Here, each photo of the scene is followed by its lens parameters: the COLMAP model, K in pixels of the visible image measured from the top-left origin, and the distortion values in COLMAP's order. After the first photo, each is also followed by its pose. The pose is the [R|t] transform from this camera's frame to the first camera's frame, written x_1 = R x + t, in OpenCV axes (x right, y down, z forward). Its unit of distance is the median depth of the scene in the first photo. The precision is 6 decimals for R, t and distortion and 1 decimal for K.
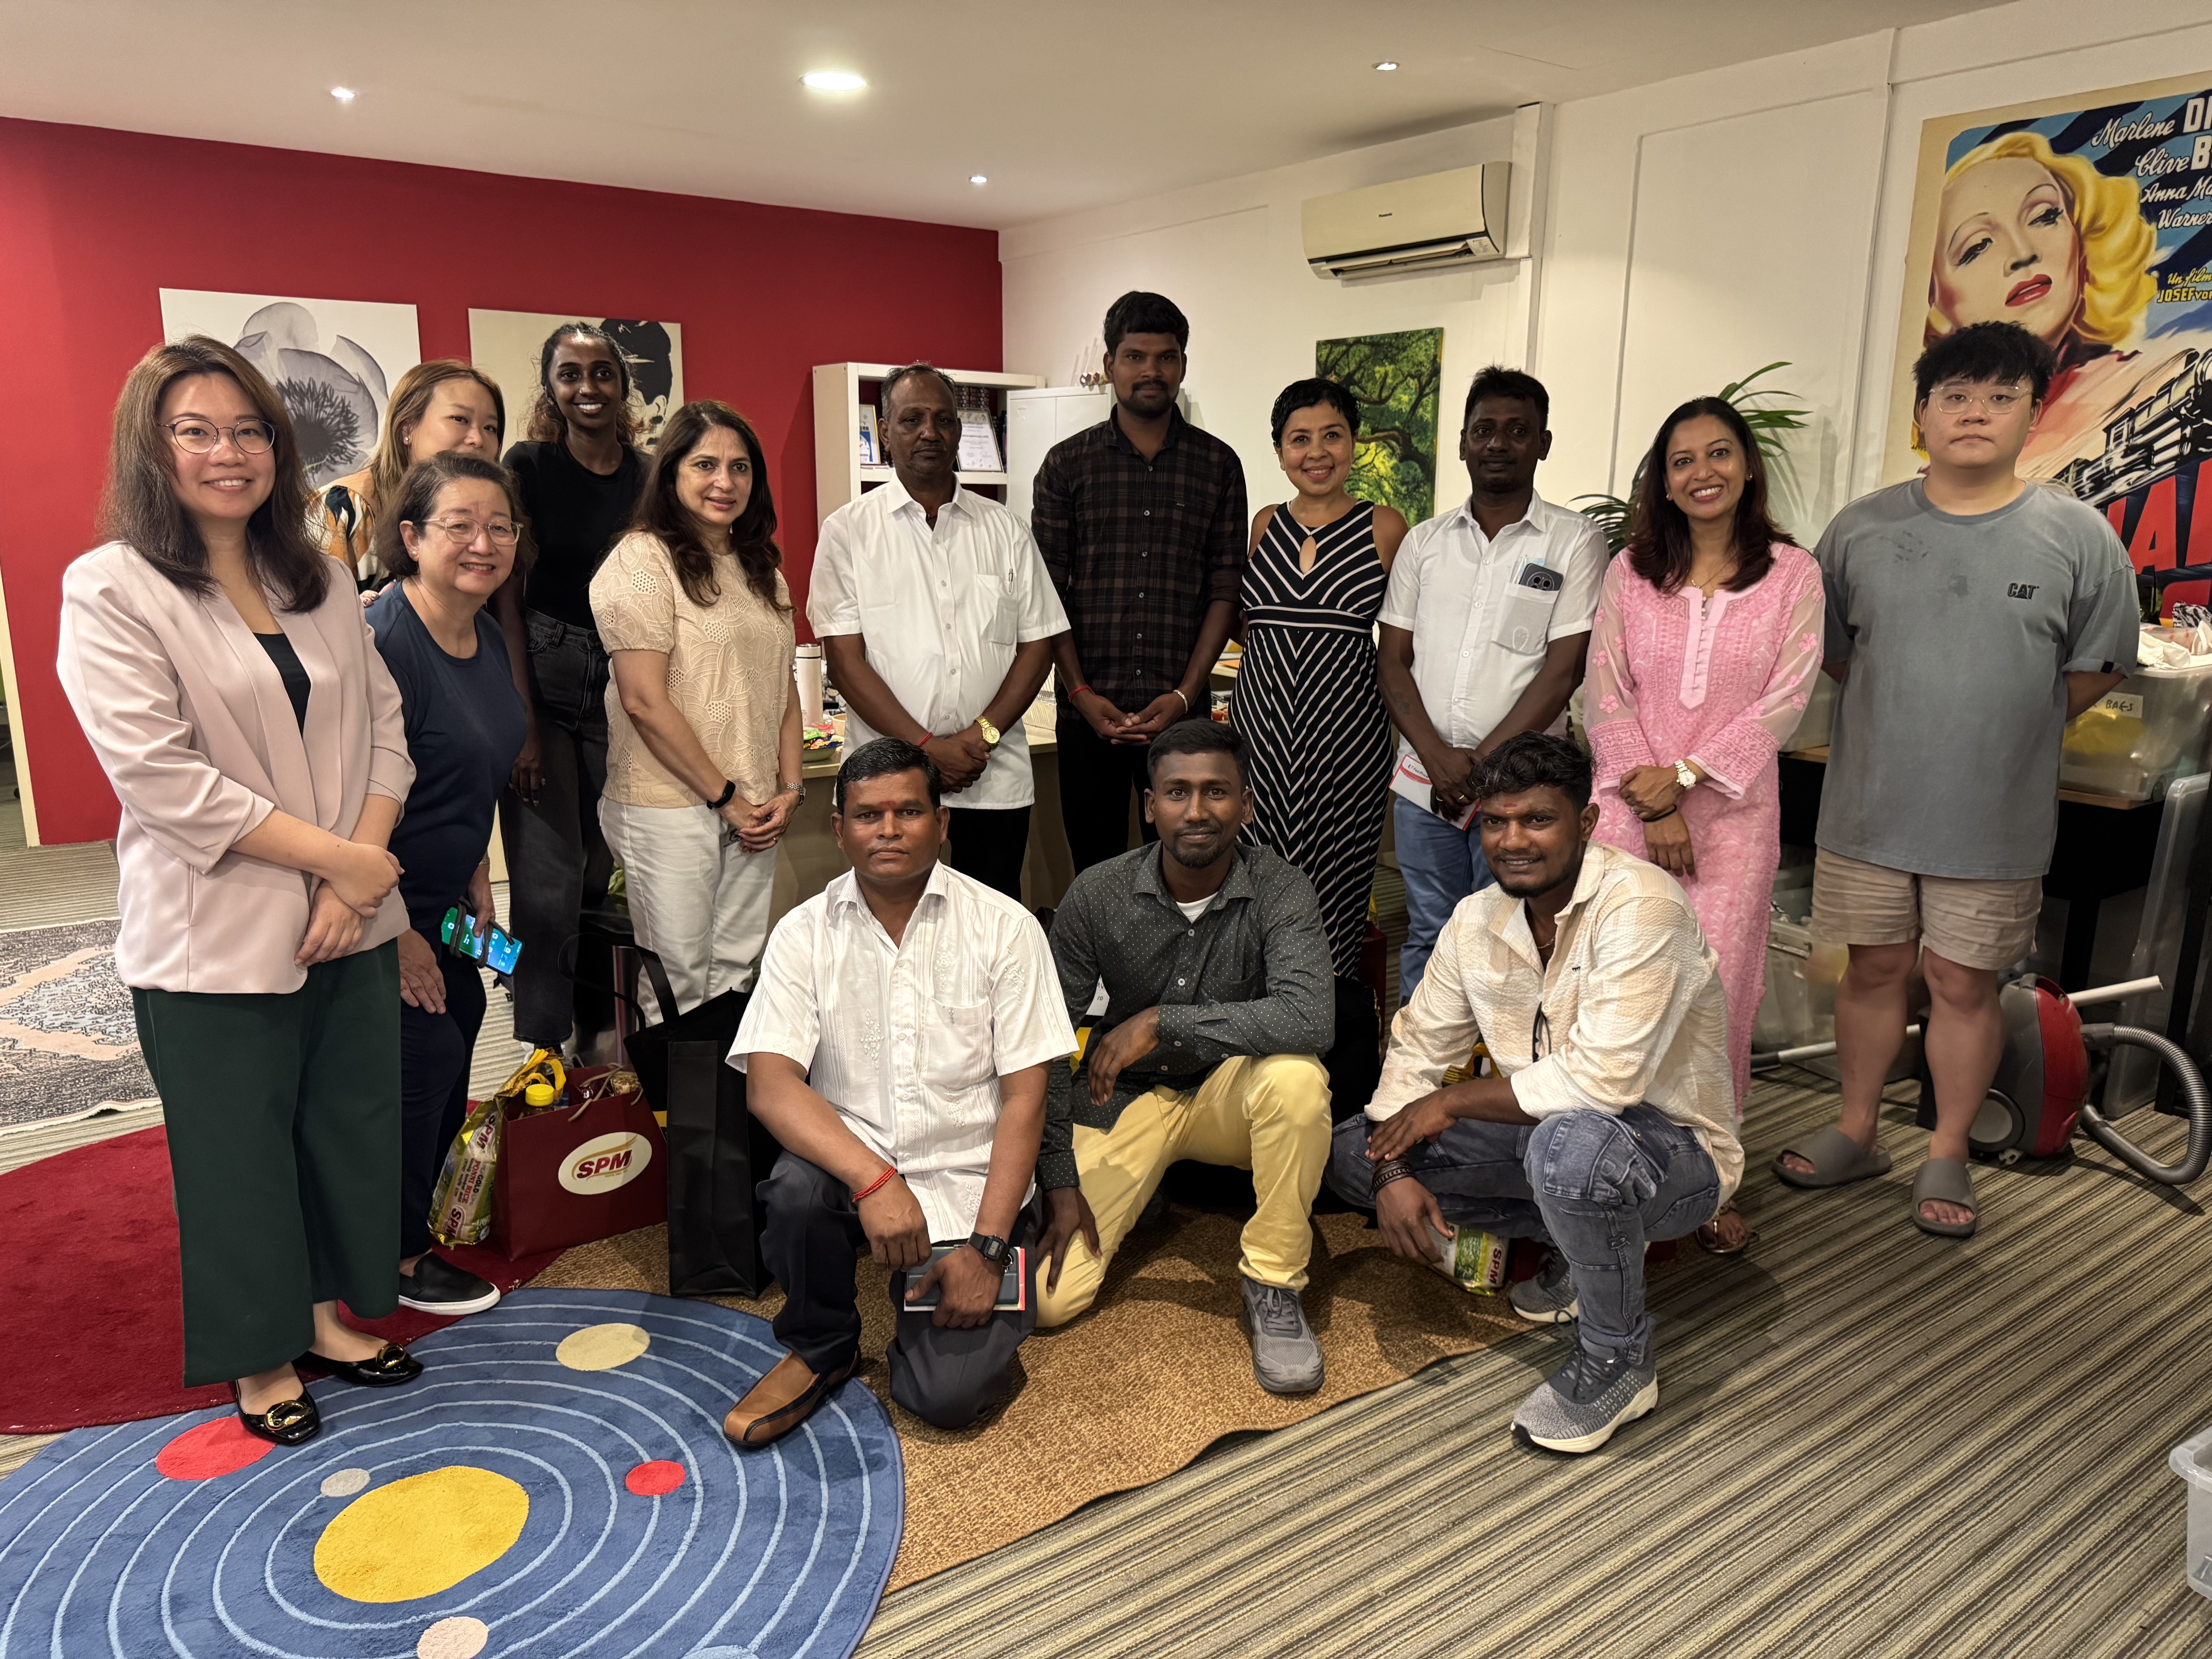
lens RADIAL K [[1546.2, 0, 1093.5], [0, 1546.2, 839.9], [0, 0, 1]] dist [-0.004052, 0.013784]
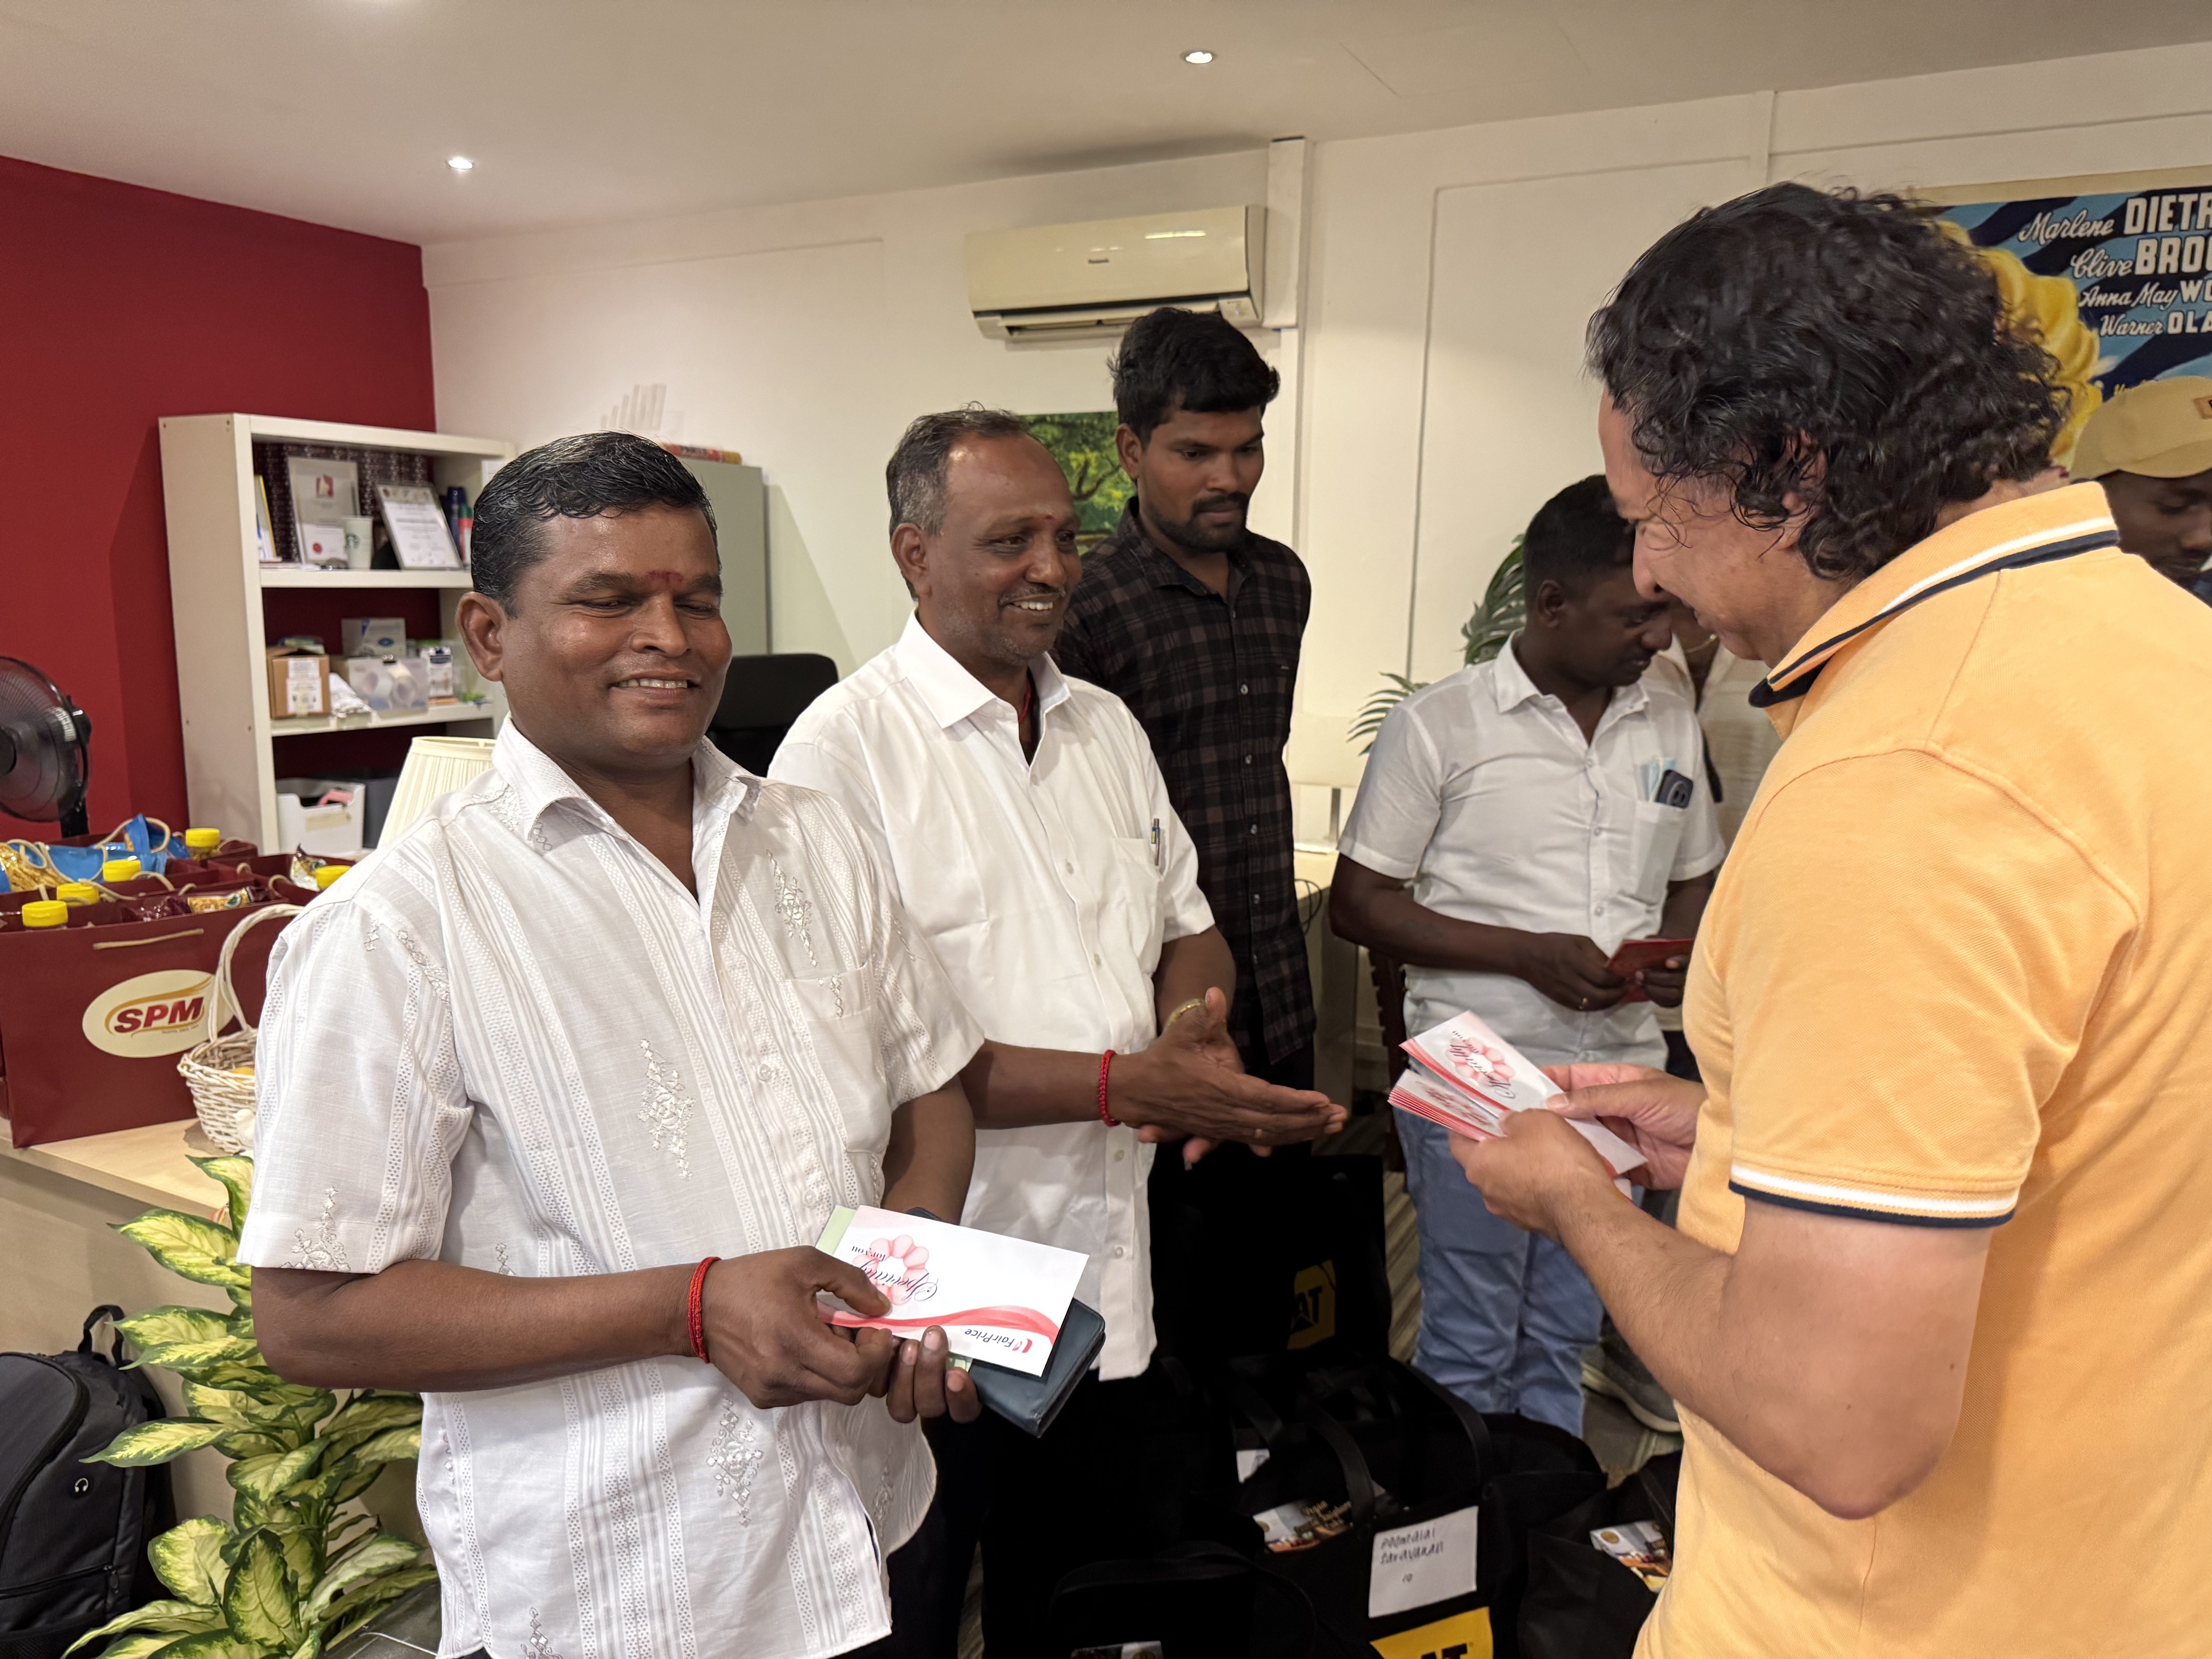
lens RADIAL K [[1546.2, 0, 1109.4], [0, 1546.2, 821.5], [0, 0, 1]] dist [-0.004052, 0.013784]
pose [[0.881989, -0.078587, 0.464672, -0.244917], [0.107293, 0.993590, -0.035610, -0.126545], [-0.458895, 0.081264, 0.884767, 0.437064]]
